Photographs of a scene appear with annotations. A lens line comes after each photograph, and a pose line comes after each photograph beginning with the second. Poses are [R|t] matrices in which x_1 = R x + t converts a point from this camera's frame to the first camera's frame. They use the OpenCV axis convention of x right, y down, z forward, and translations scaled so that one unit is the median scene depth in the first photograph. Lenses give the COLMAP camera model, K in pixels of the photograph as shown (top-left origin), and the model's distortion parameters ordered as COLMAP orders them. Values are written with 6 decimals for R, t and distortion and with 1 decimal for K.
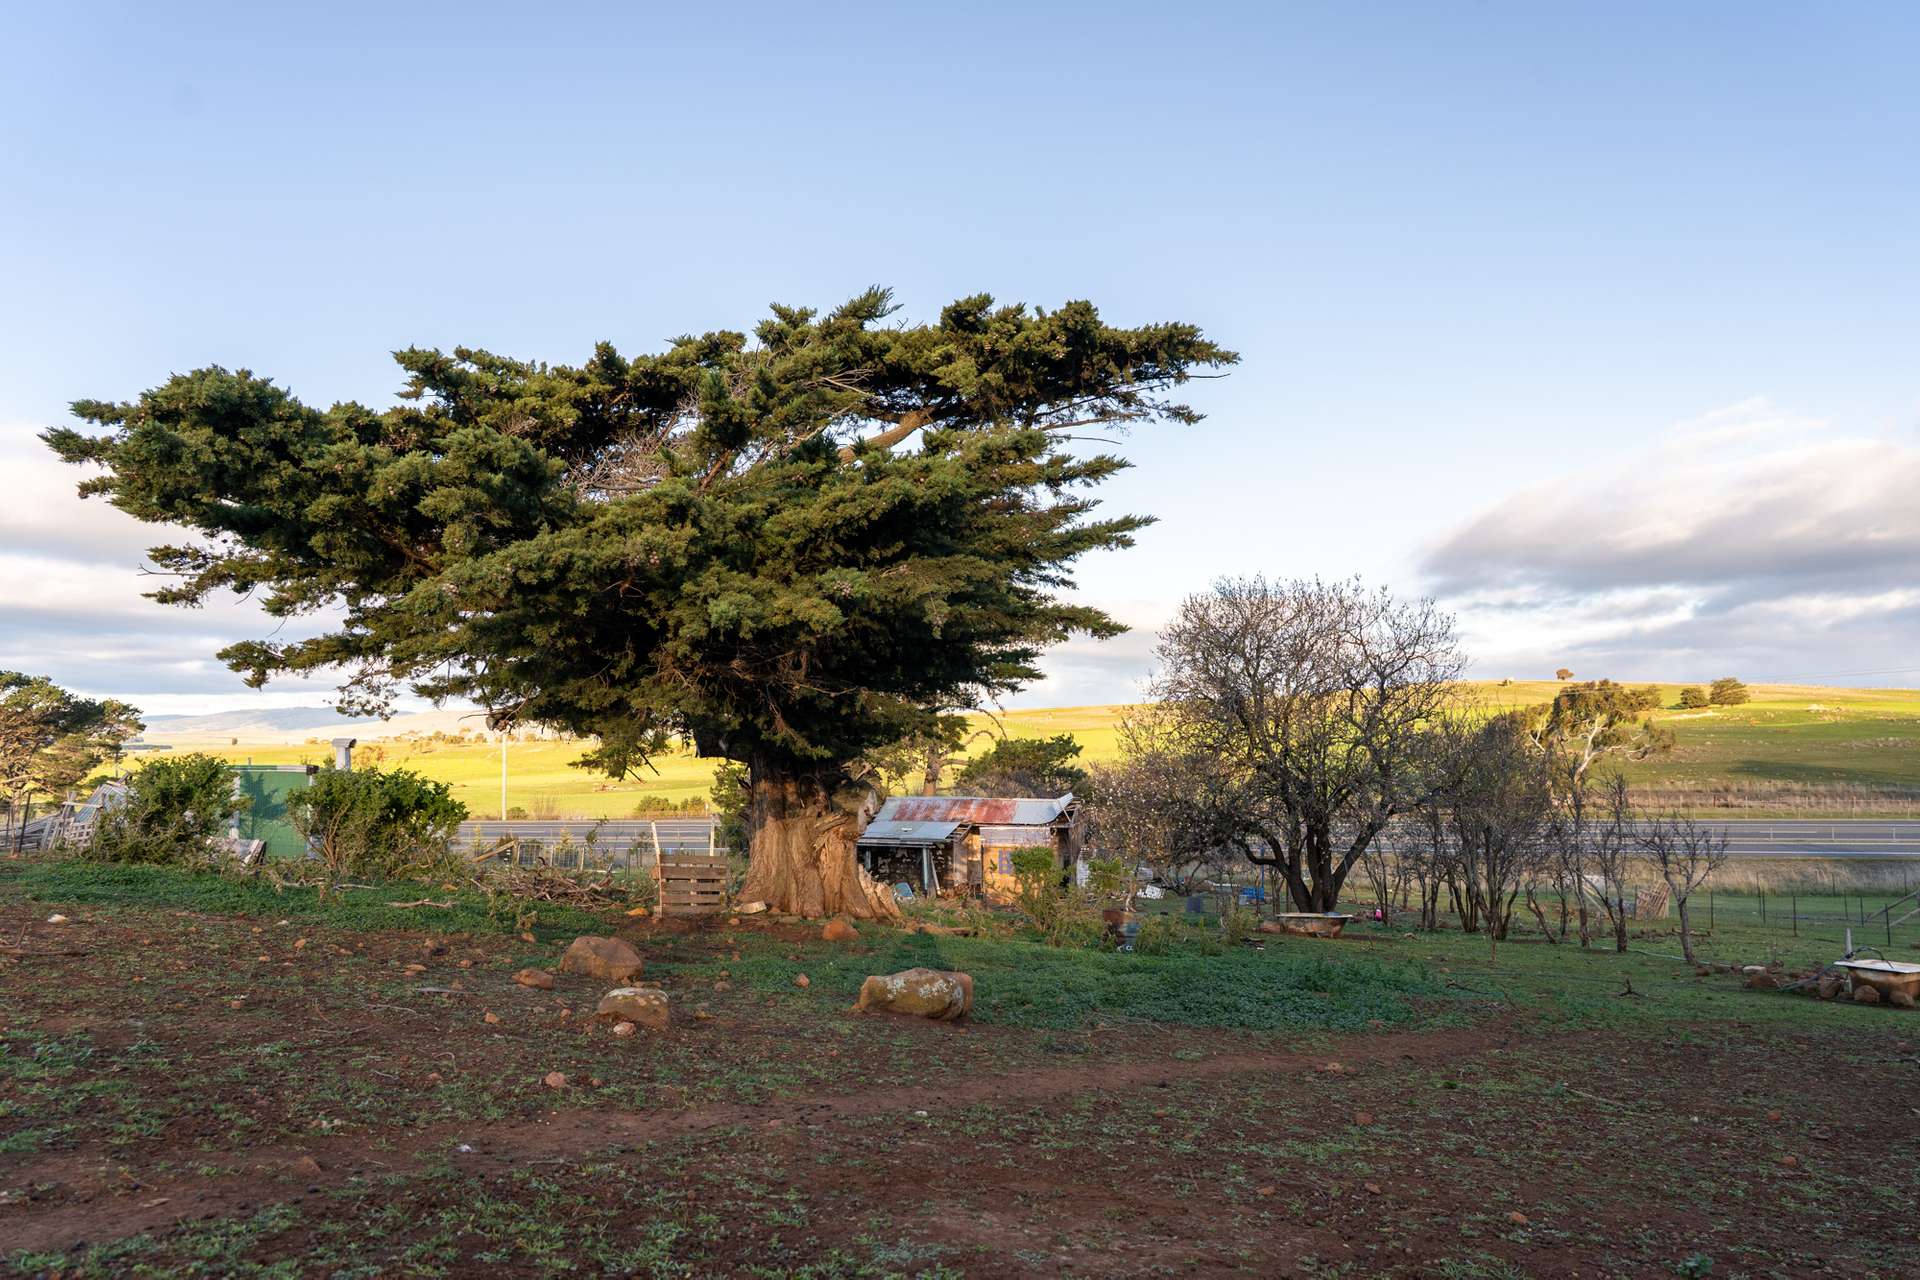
lens RADIAL K [[1329.2, 0, 961.3], [0, 1329.2, 637.4], [0, 0, 1]] dist [-0.002664, -0.000148]
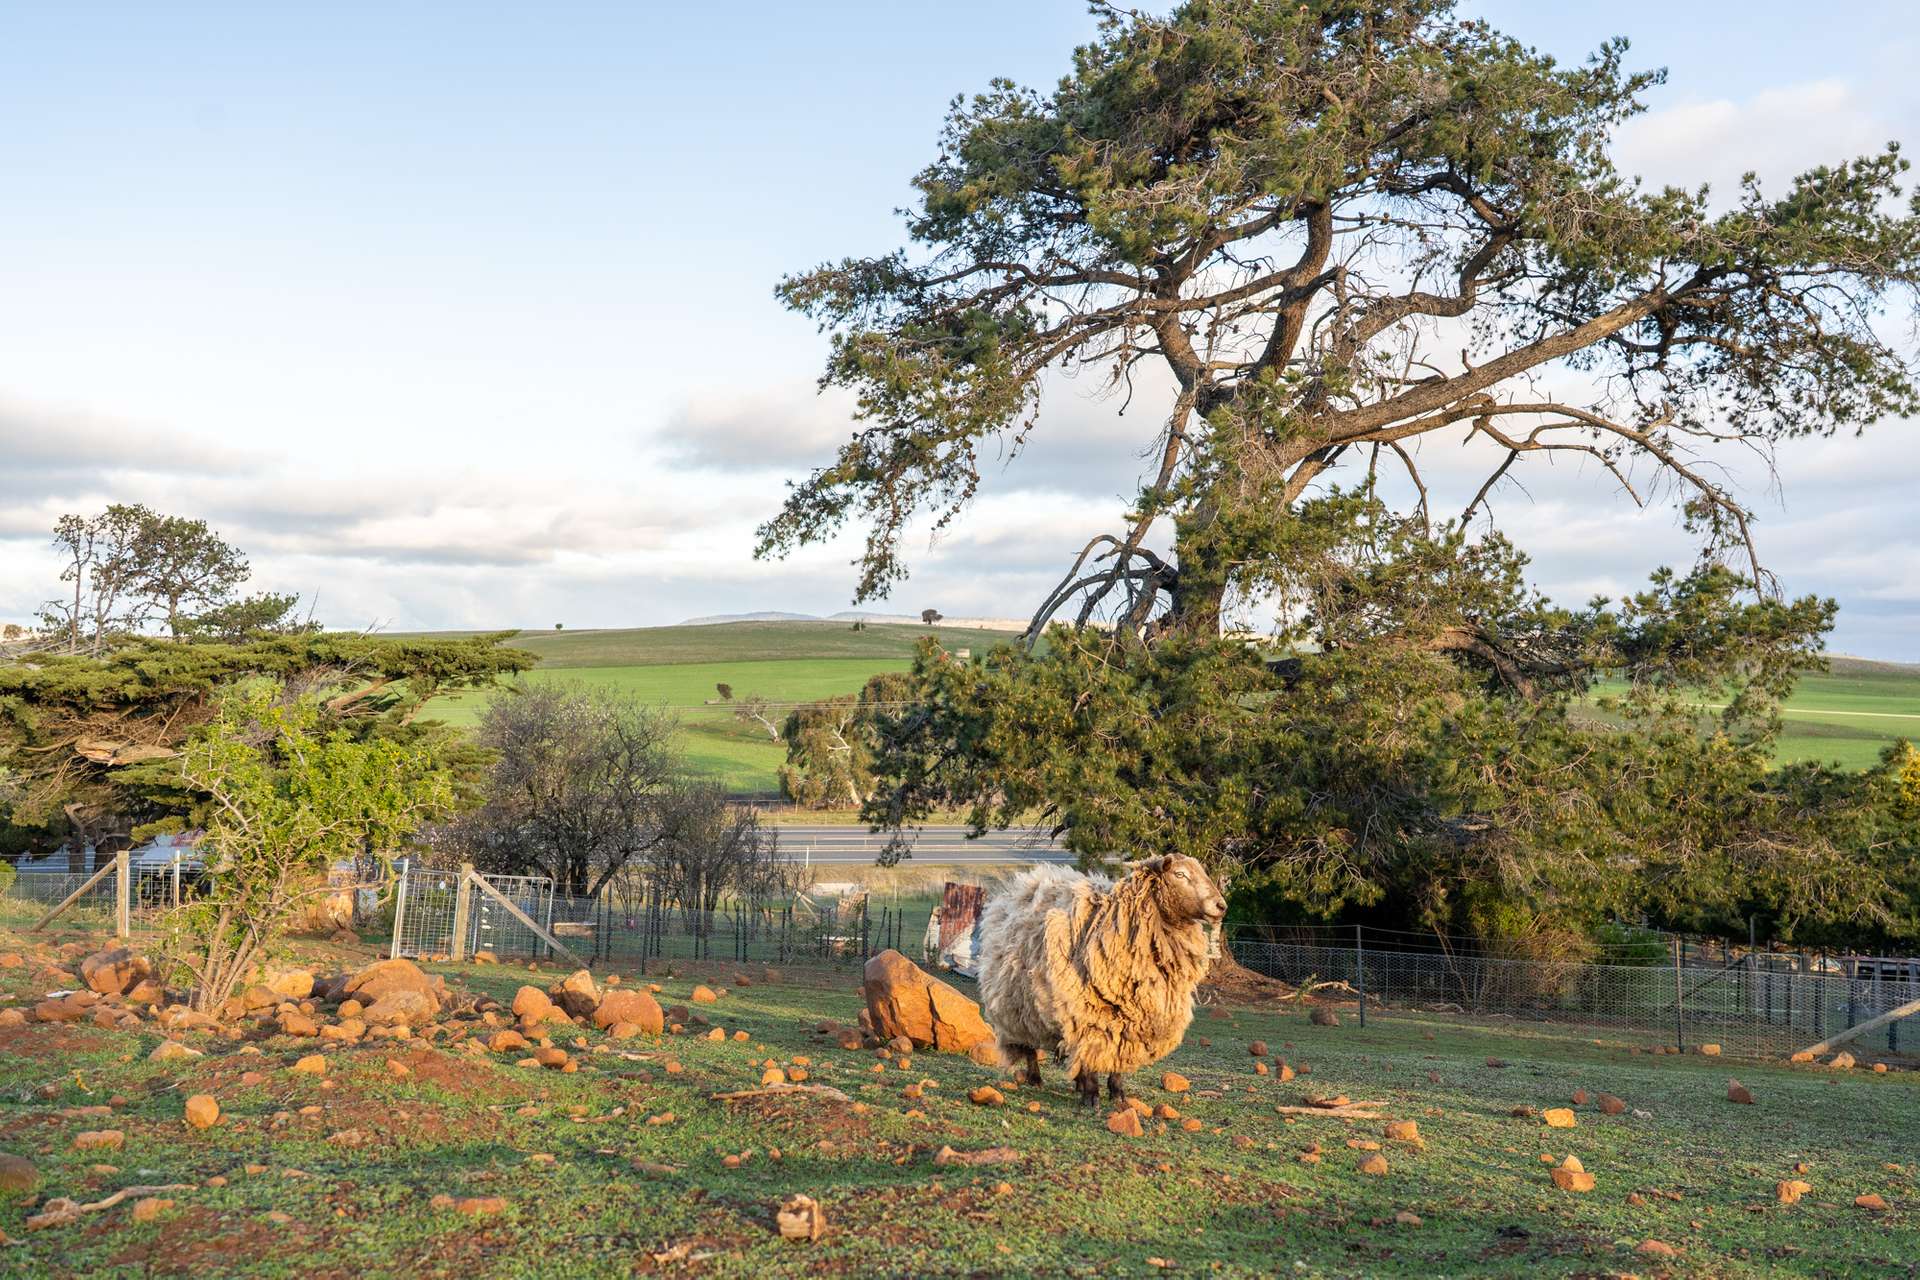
lens RADIAL K [[1933.0, 0, 961.4], [0, 1933.0, 640.4], [0, 0, 1]] dist [0.009573, 0.000000]
pose [[0.901989, 0.030994, 0.430645, -0.110774], [-0.061504, 0.996472, 0.057102, -0.101528], [-0.427356, -0.077992, 0.900713, -0.432853]]
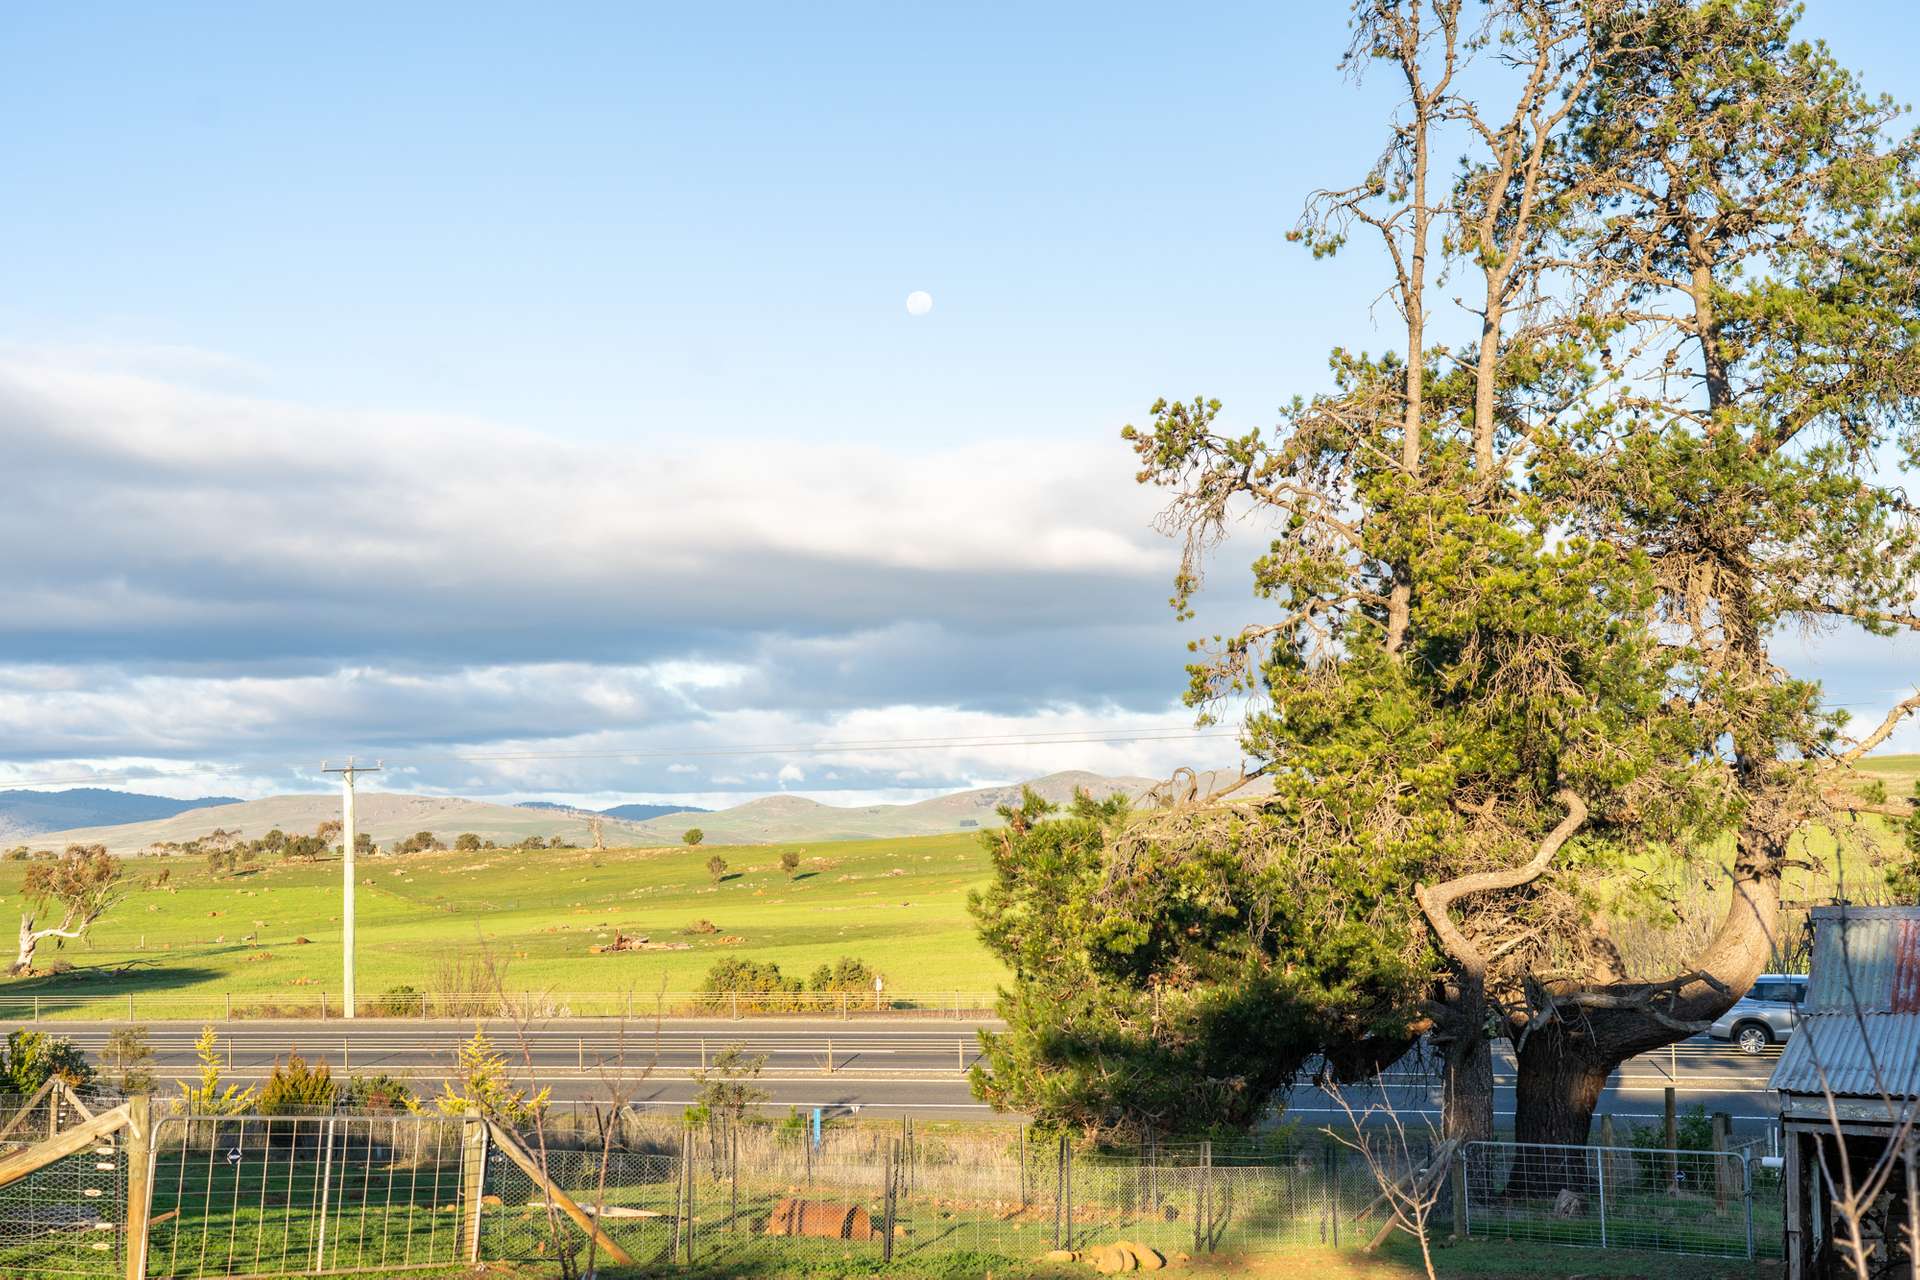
lens RADIAL K [[2821.2, 0, 960.5], [0, 2821.2, 641.1], [0, 0, 1]] dist [0.017223, 0.000000]
pose [[0.989797, -0.017878, -0.141359, -0.100199], [0.018263, 0.999832, 0.001425, 0.055495], [0.141310, -0.003992, 0.989957, 0.390703]]
